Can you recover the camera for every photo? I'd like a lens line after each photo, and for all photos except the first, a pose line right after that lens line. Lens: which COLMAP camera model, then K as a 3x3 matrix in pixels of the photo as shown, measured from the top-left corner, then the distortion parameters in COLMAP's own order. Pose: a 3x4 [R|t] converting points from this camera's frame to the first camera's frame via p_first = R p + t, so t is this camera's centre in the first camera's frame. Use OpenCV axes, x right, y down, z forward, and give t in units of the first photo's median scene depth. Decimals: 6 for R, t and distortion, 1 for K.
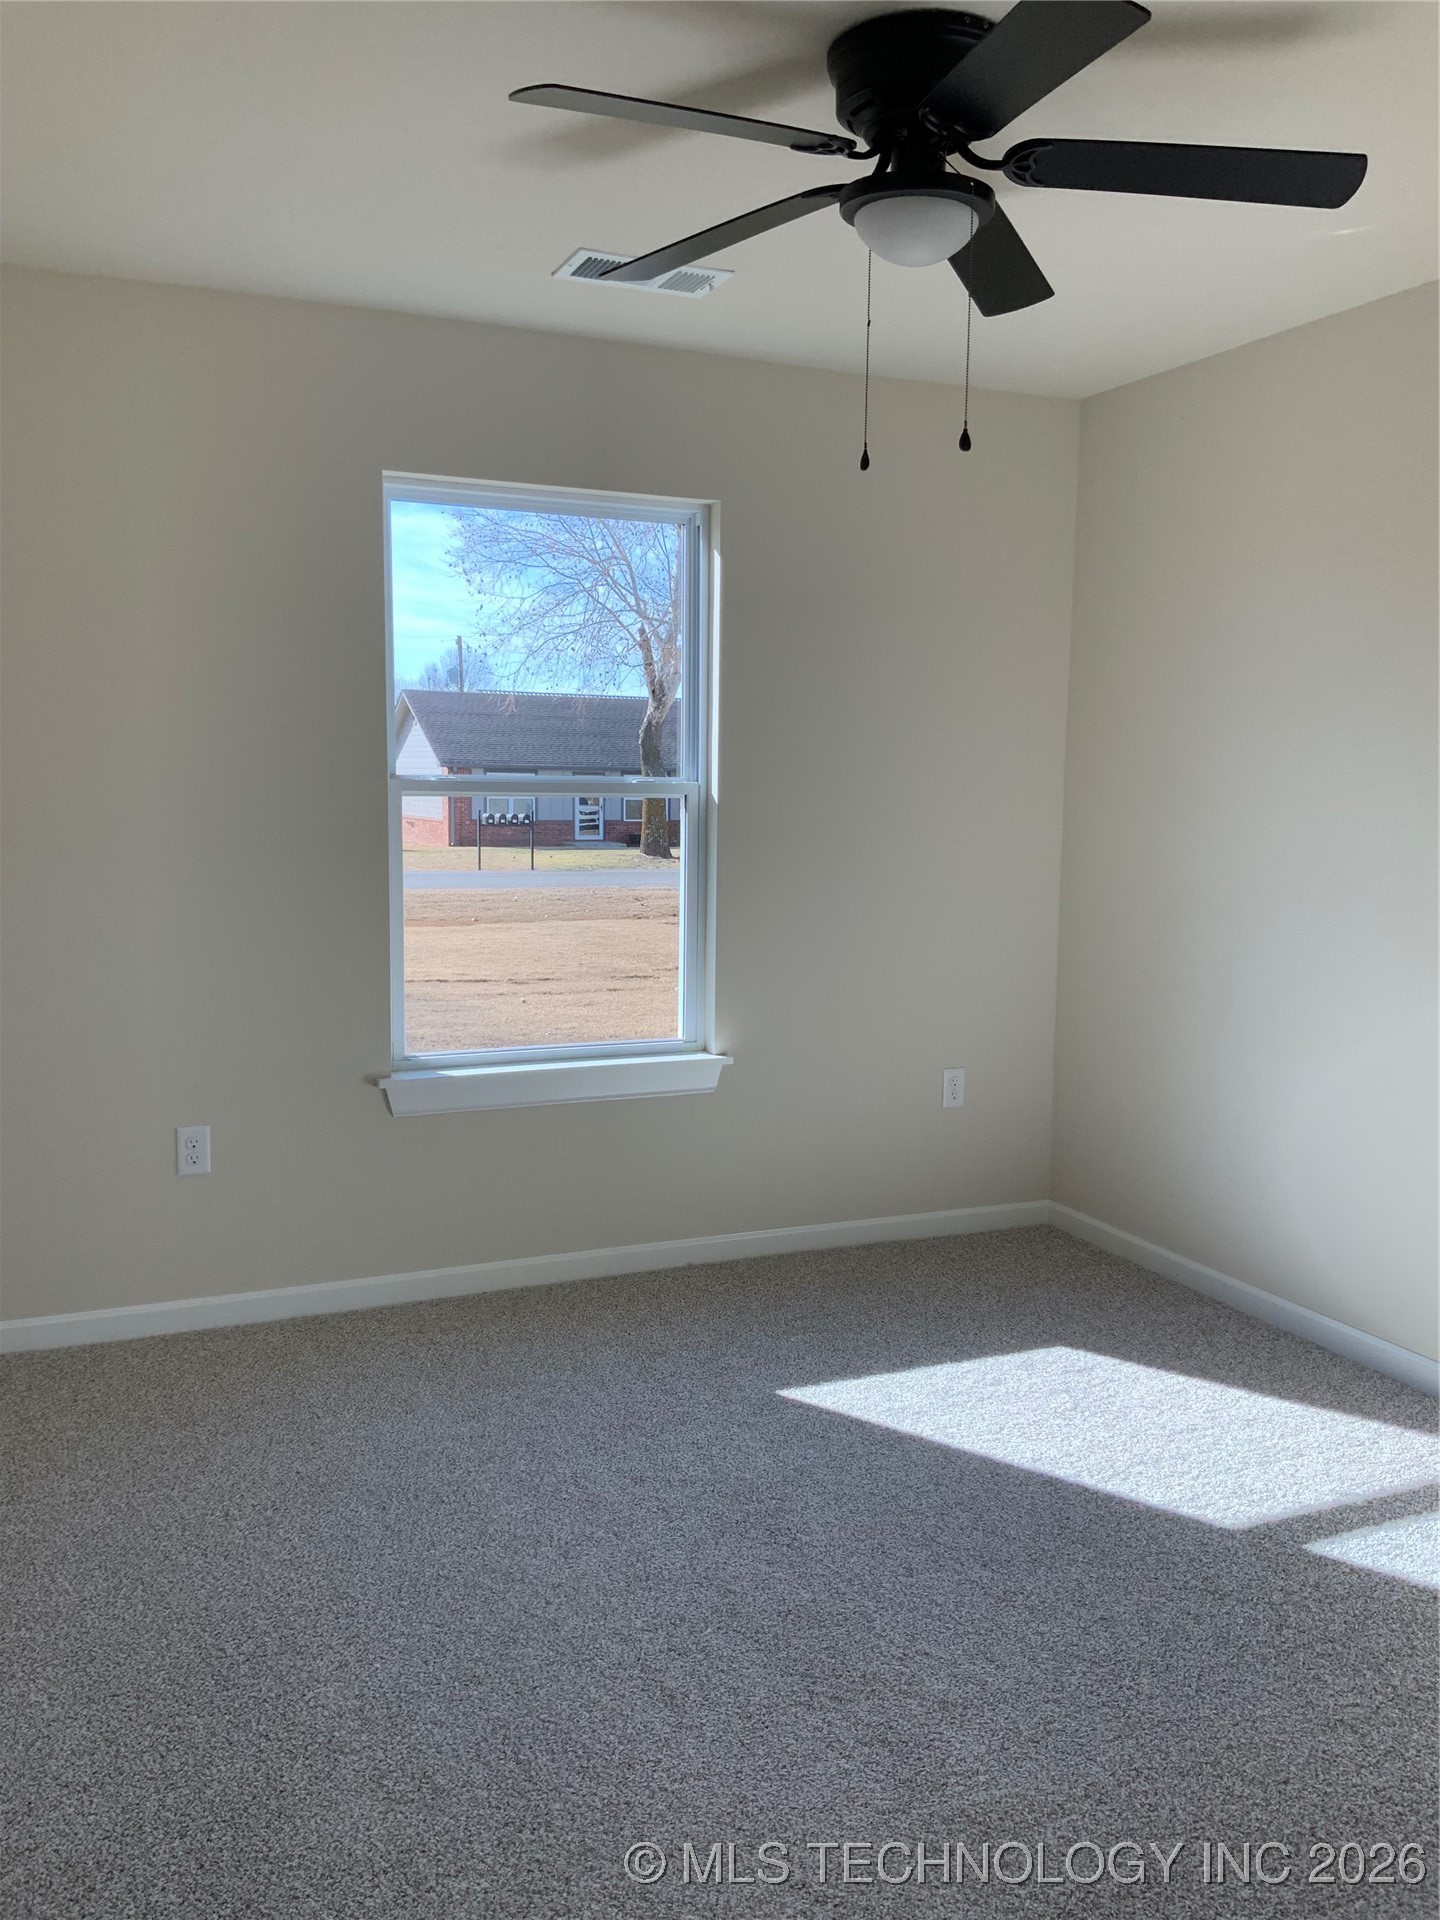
lens RADIAL K [[1595.3, 0, 699.7], [0, 1595.3, 982.8], [0, 0, 1]] dist [0.055996, -0.008210]
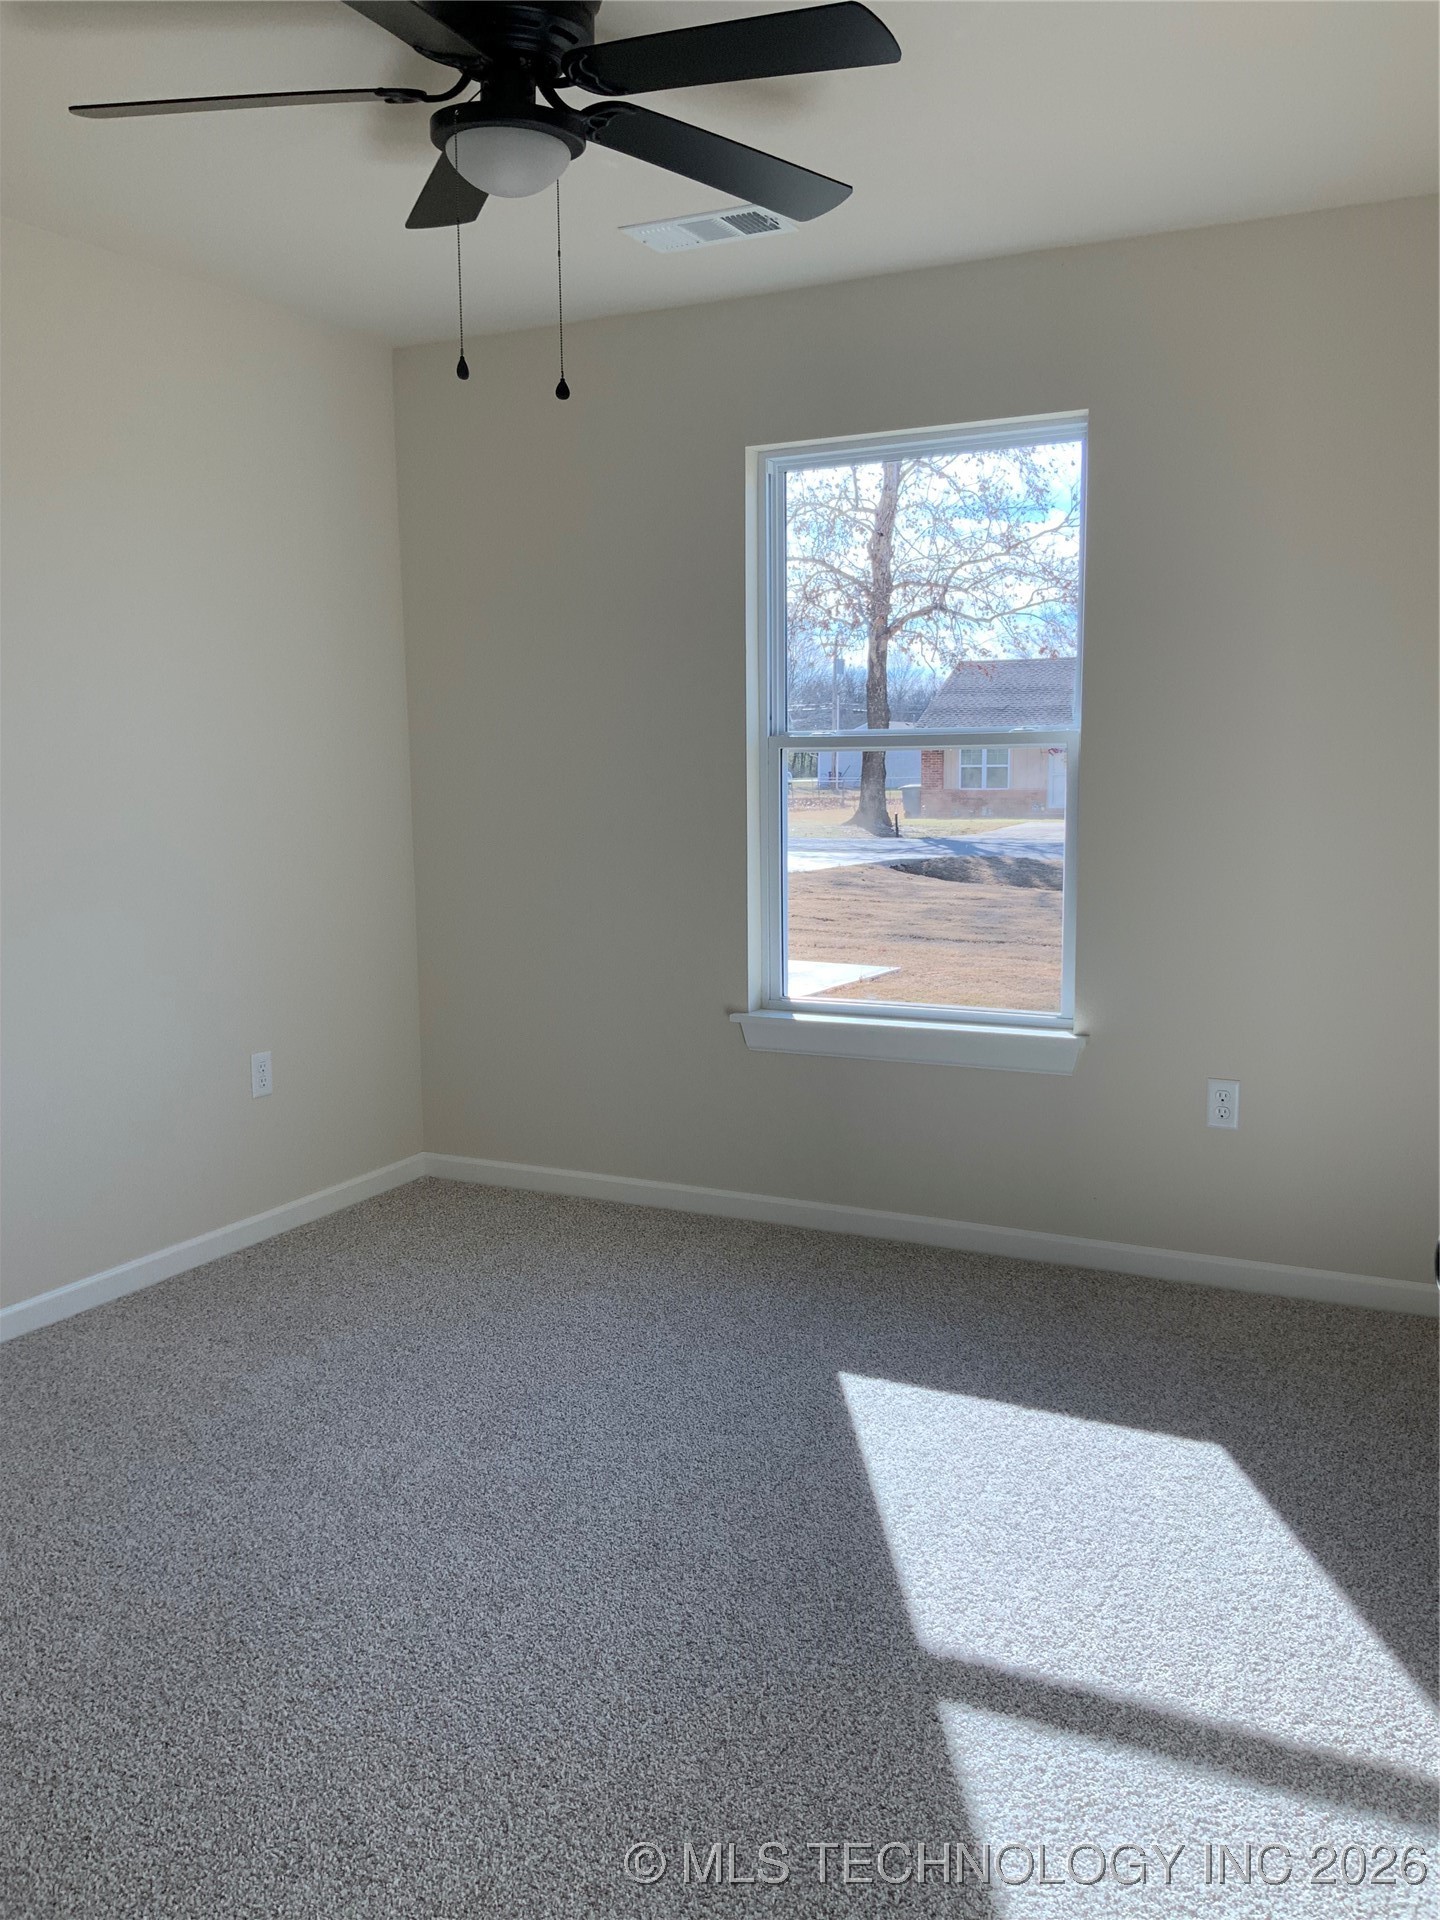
lens RADIAL K [[1595.3, 0, 699.7], [0, 1595.3, 982.8], [0, 0, 1]] dist [0.055996, -0.008210]
pose [[0.625367, 0.099125, -0.774010, 0.652760], [-0.076589, 0.994907, 0.065534, -0.030885], [0.776563, 0.018298, 0.629773, 0.303553]]
